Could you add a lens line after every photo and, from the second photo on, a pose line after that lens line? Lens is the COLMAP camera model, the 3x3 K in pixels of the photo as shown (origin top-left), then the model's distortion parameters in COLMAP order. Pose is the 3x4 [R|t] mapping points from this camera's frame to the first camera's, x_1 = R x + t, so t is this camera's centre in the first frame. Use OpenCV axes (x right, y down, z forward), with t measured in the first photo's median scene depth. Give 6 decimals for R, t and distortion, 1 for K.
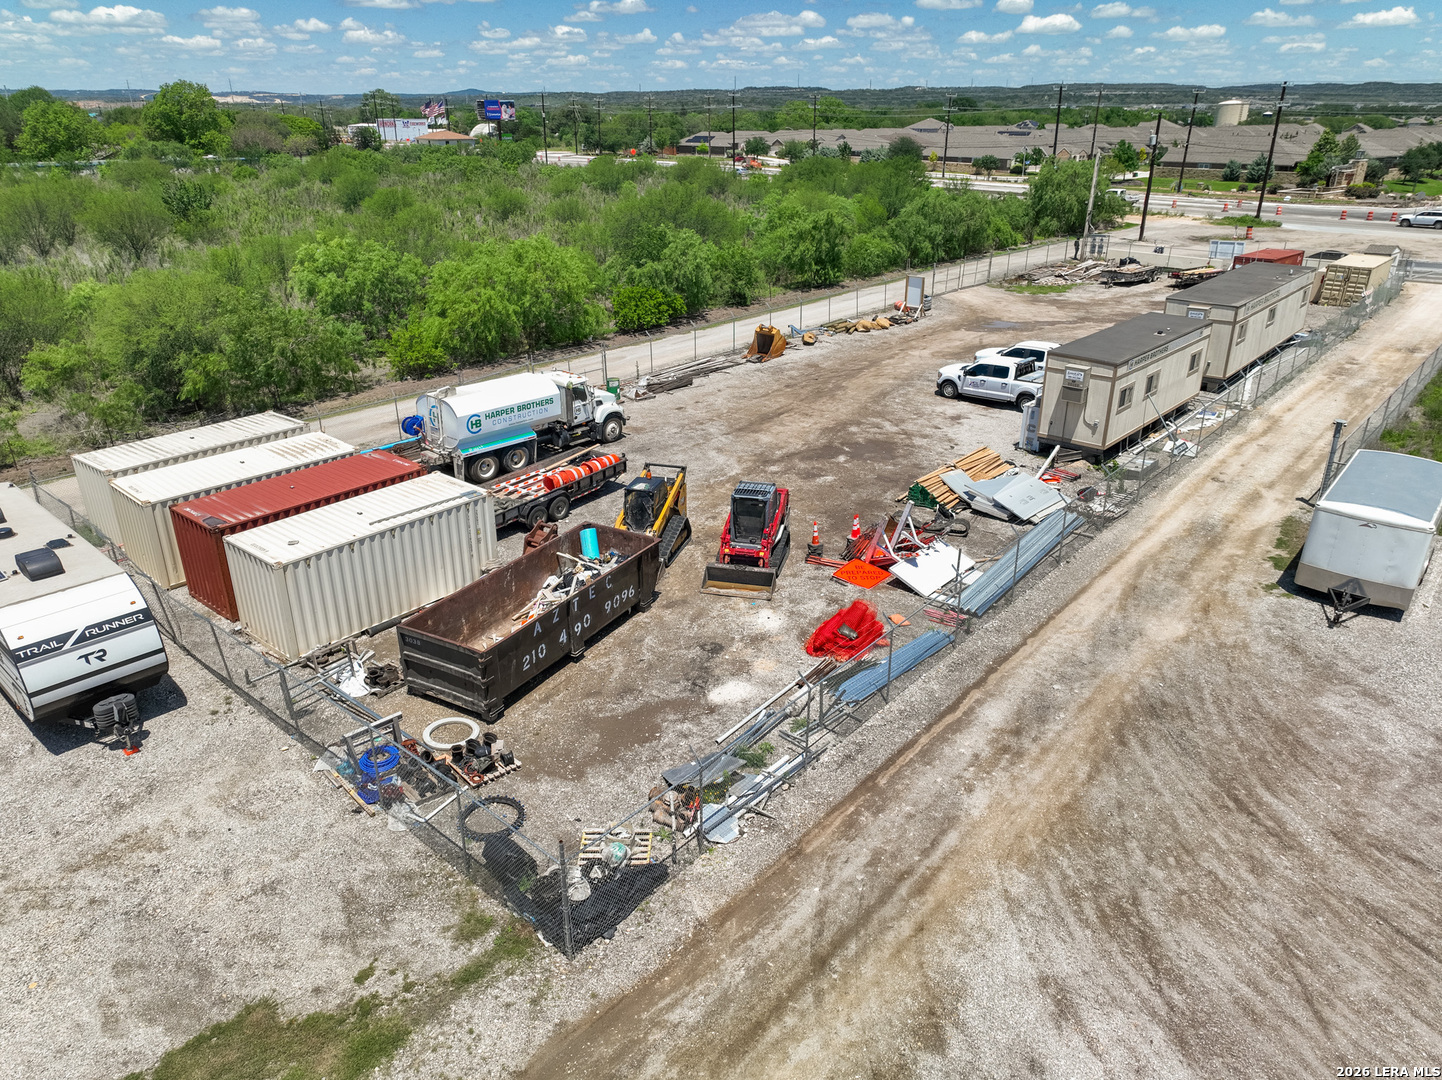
lens RADIAL K [[1013.1, 0, 721.0], [0, 1013.1, 540.0], [0, 0, 1]] dist [-0.000573, 0.023491]
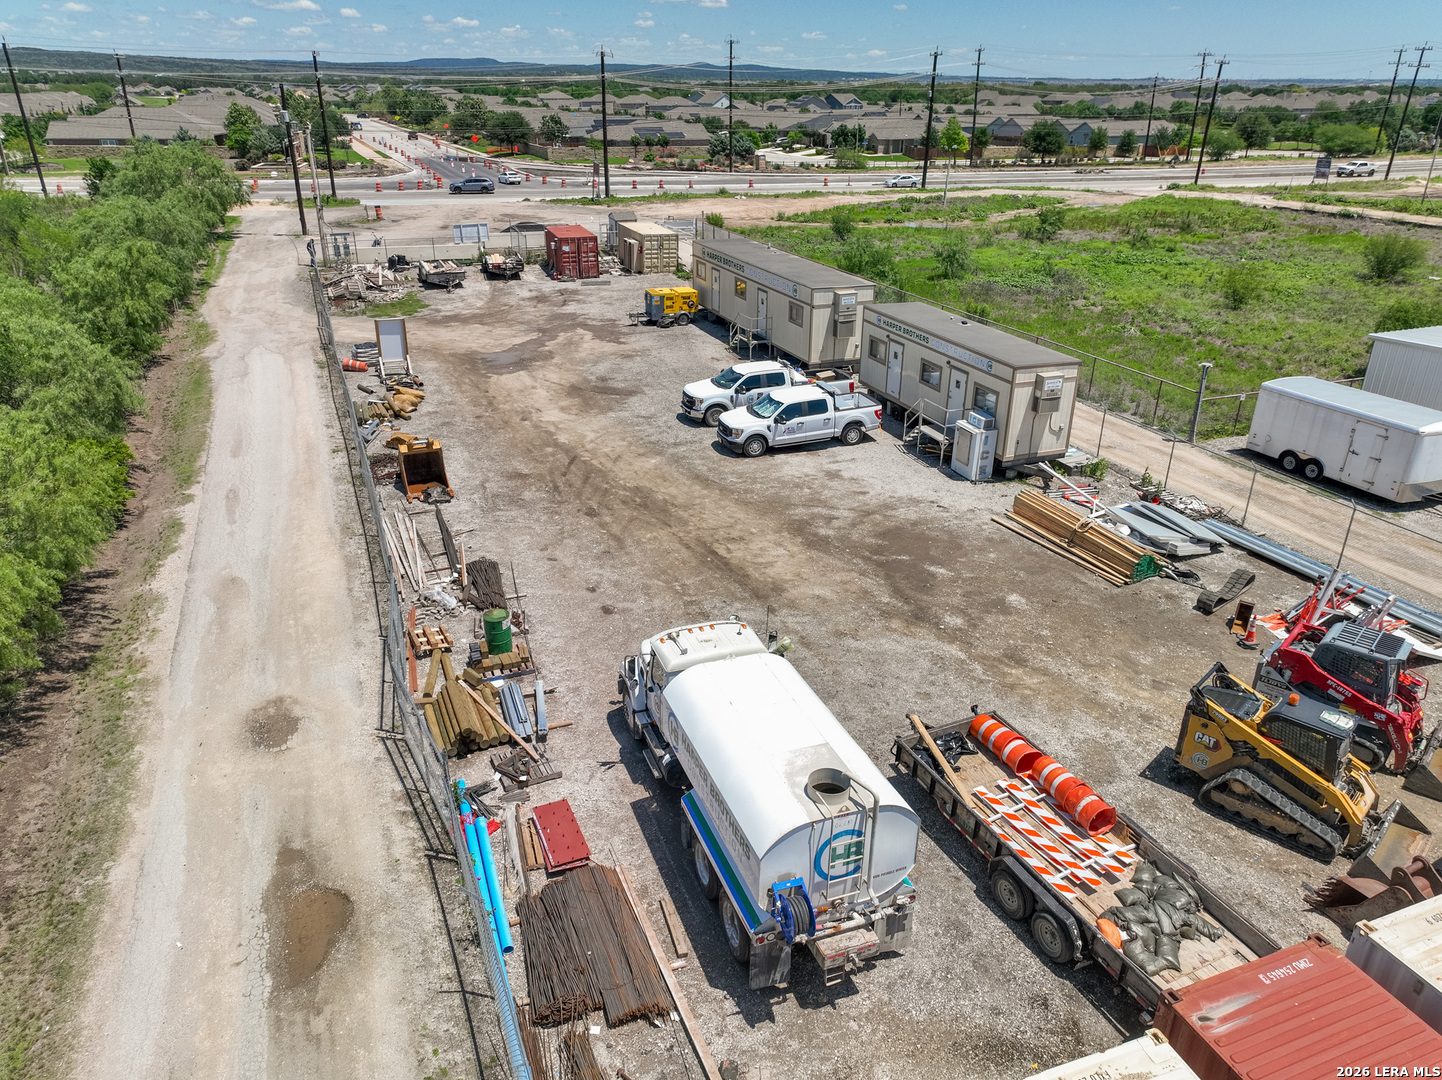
lens RADIAL K [[1013.1, 0, 721.0], [0, 1013.1, 540.0], [0, 0, 1]] dist [-0.000573, 0.023491]
pose [[0.464815, -0.364358, 0.806963, -0.469144], [0.342508, 0.914442, 0.215600, -0.273283], [-0.816477, 0.176177, 0.549843, 0.633366]]
